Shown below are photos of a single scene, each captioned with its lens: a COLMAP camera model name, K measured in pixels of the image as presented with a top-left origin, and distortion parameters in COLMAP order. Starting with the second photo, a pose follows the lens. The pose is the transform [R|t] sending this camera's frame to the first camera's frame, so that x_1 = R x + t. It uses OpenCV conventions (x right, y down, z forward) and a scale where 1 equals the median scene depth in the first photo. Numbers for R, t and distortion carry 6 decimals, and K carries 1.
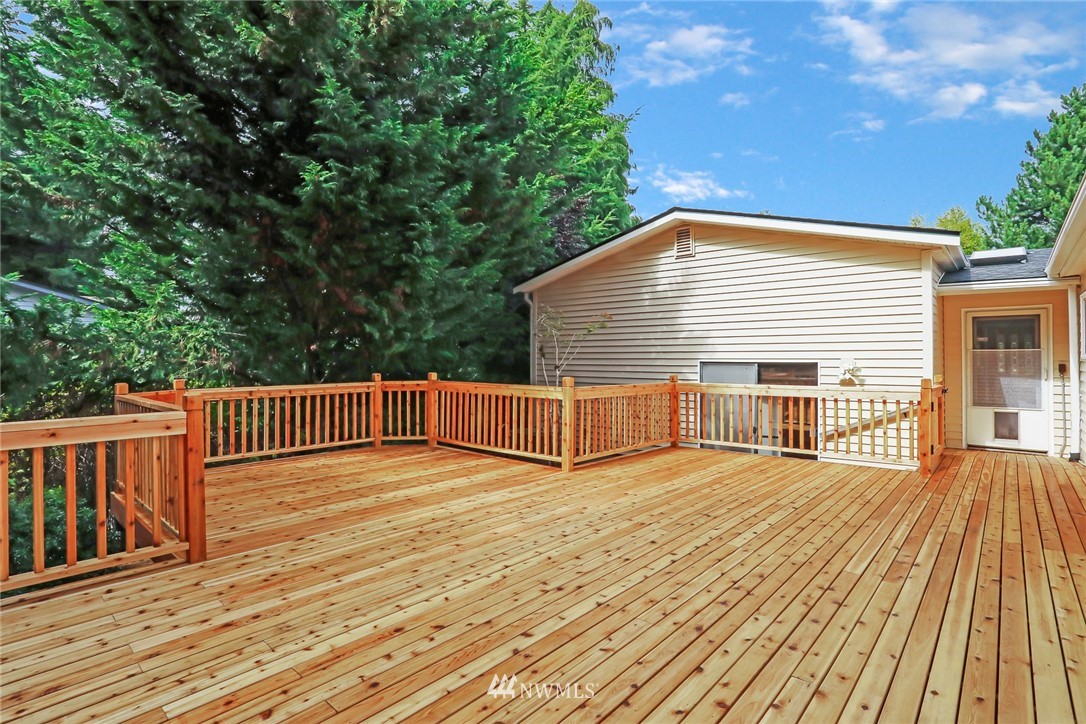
lens RADIAL K [[556.7, 0, 543.0], [0, 556.7, 362.0], [0, 0, 1]] dist [-0.075111, 0.027885]
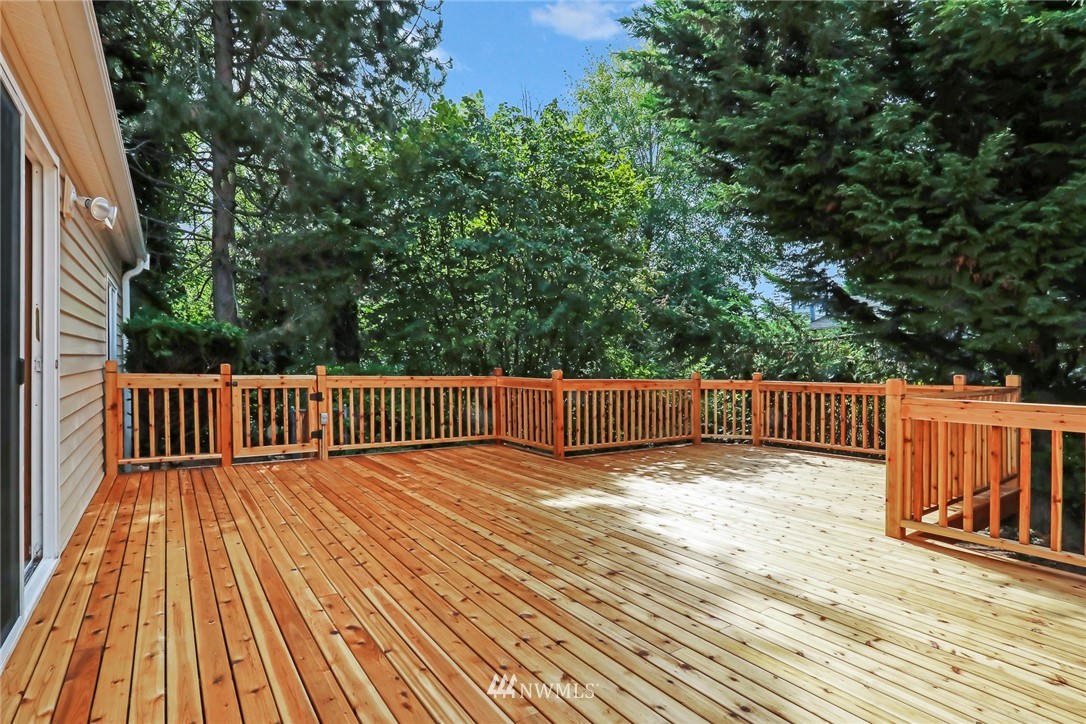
lens RADIAL K [[556.7, 0, 543.0], [0, 556.7, 362.0], [0, 0, 1]] dist [-0.075111, 0.027885]
pose [[-0.253731, -0.004878, -0.967263, 1.294317], [-0.008939, 0.999956, -0.002698, 0.019405], [0.967233, 0.007962, -0.253764, 1.417895]]
